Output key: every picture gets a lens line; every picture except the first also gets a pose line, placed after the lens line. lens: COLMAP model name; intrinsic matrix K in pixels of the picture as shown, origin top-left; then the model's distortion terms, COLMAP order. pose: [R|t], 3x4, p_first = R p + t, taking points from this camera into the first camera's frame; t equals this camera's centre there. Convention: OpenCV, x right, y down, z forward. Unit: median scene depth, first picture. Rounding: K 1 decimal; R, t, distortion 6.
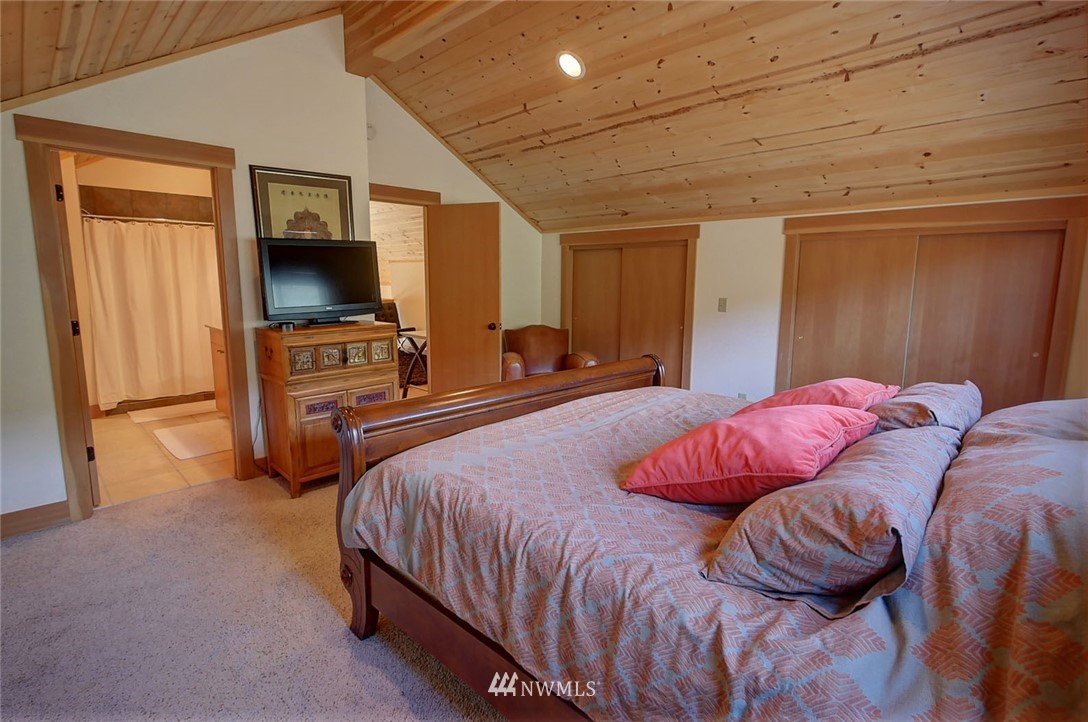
lens RADIAL K [[519.2, 0, 539.9], [0, 519.2, 357.1], [0, 0, 1]] dist [-0.001500, 0.000012]
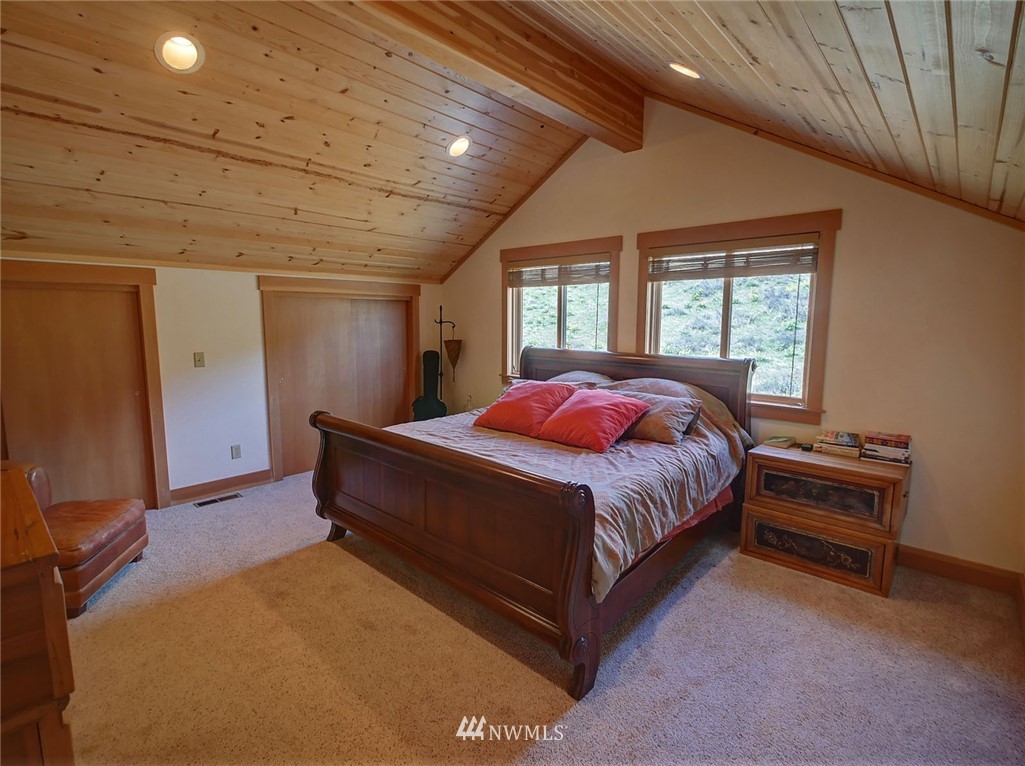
lens RADIAL K [[491.4, 0, 508.8], [0, 491.4, 379.7], [0, 0, 1]] dist [0.000834, -0.000030]
pose [[-0.037889, -0.130996, 0.990659, -0.703343], [0.150834, 0.979262, 0.135258, -0.131027], [-0.987833, 0.154550, -0.017344, 0.616912]]
